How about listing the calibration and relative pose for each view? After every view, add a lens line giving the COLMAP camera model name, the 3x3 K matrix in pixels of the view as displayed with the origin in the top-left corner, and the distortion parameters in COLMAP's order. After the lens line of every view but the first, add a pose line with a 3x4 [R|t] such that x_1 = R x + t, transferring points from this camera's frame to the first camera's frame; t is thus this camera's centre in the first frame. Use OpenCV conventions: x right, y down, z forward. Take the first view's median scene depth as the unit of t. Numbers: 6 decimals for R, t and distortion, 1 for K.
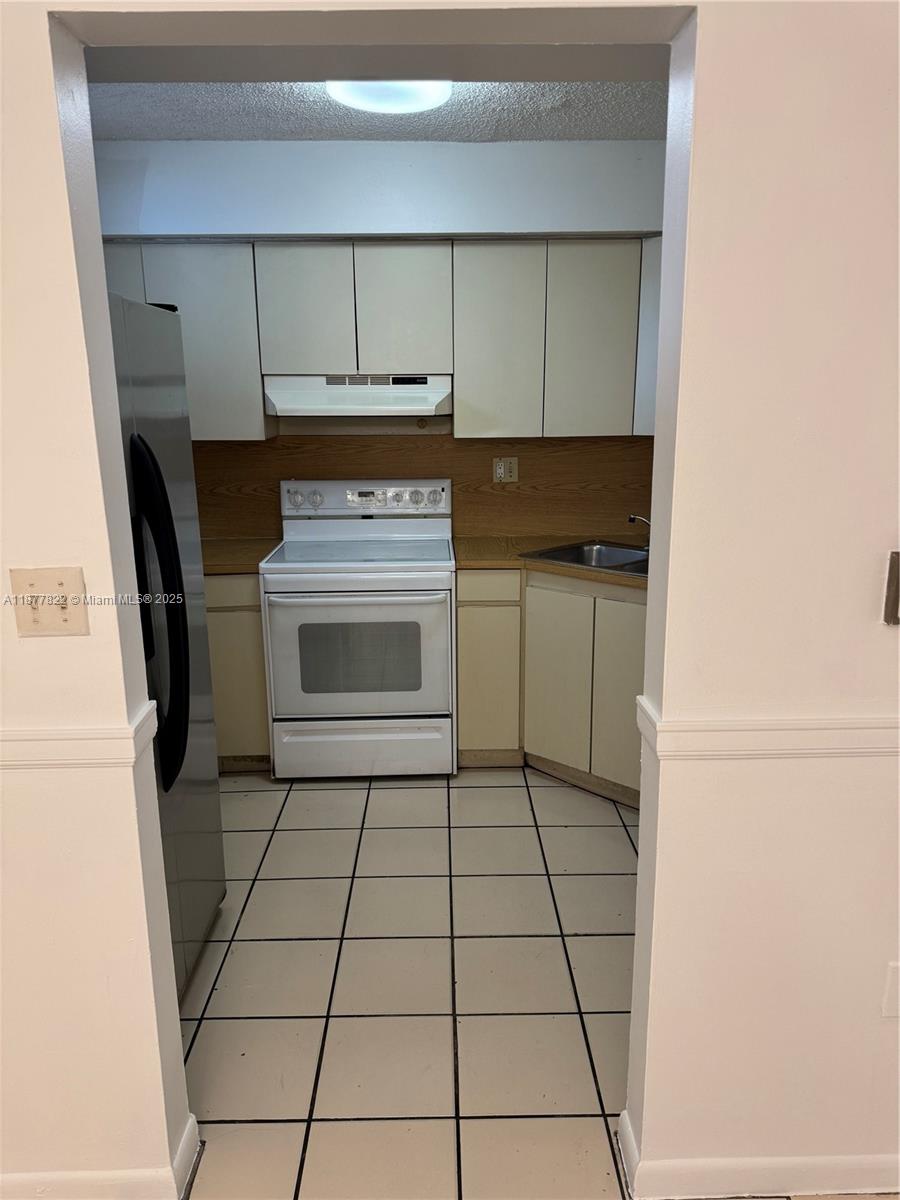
lens RADIAL K [[844.1, 0, 450.0], [0, 844.1, 598.2], [0, 0, 1]] dist [0.059772, -0.001952]
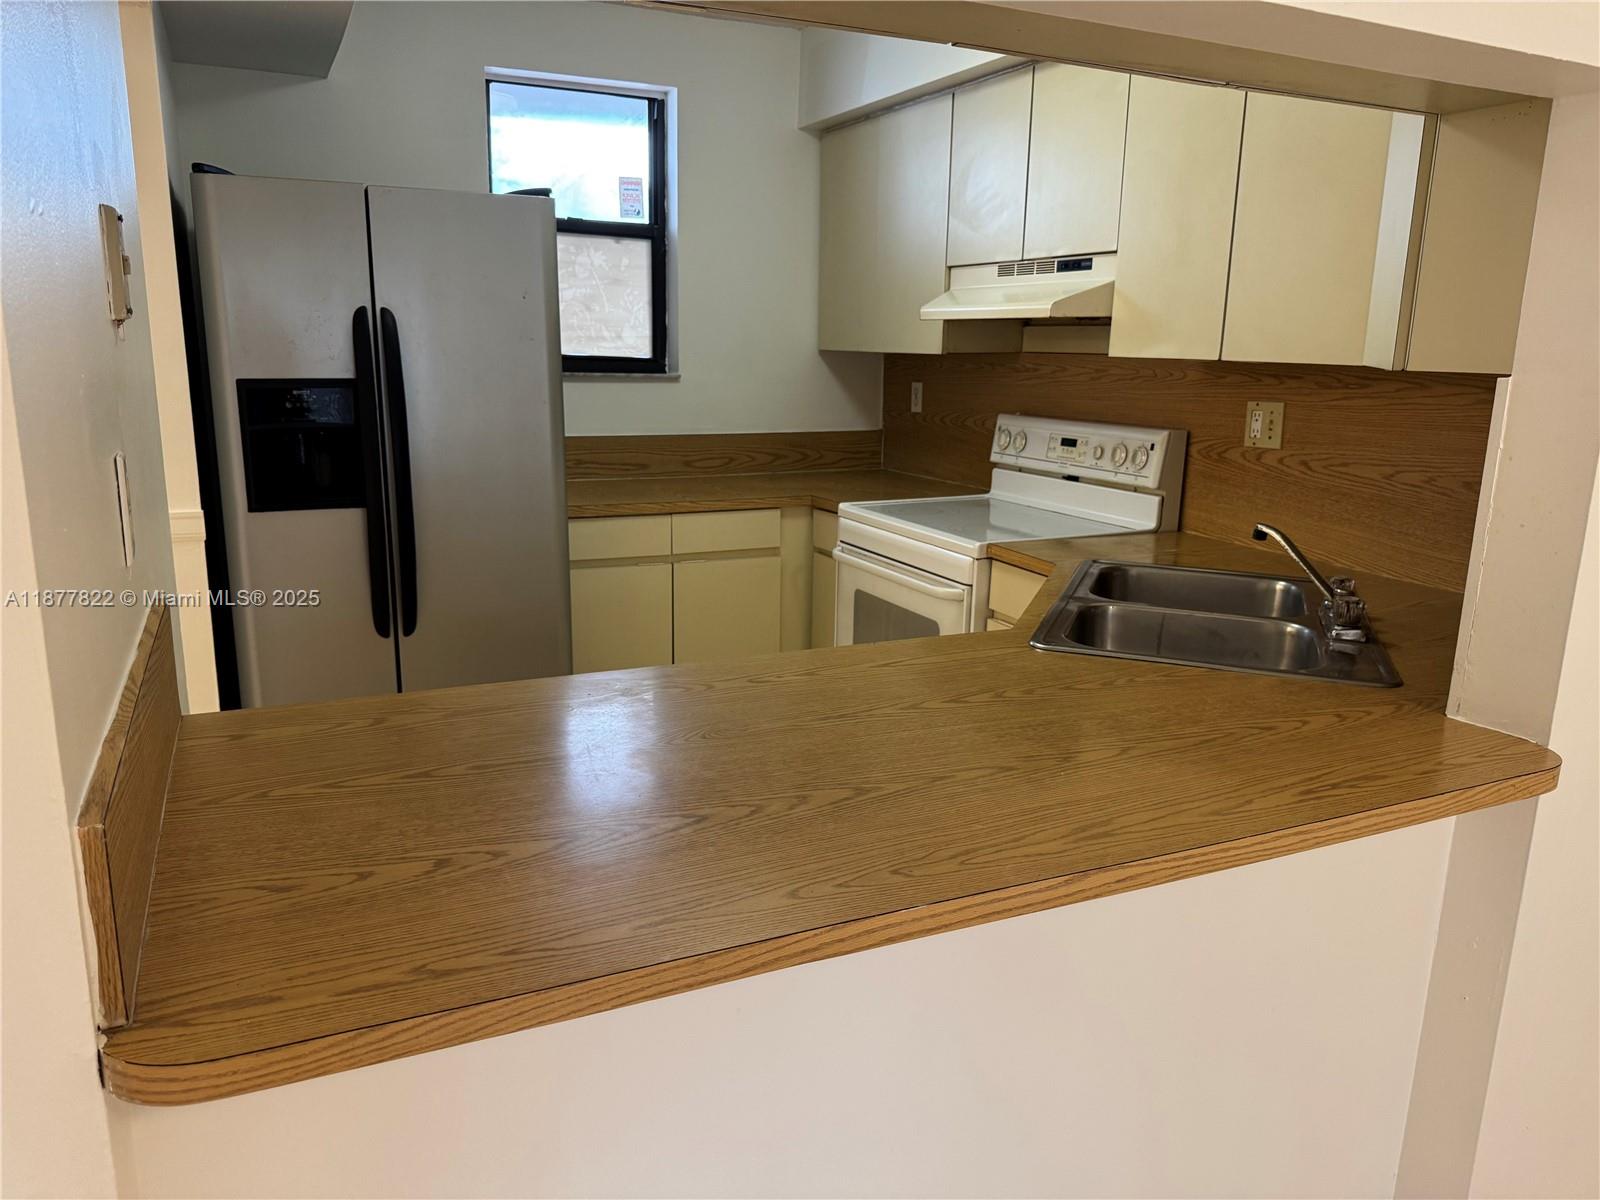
lens RADIAL K [[1125.5, 0, 794.3], [0, 1125.5, 601.7], [0, 0, 1]] dist [0.059772, -0.001952]
pose [[0.404229, 0.221069, -0.887540, 0.627332], [-0.229273, 0.963862, 0.135657, -0.073935], [0.885456, 0.148653, 0.440306, 0.437935]]
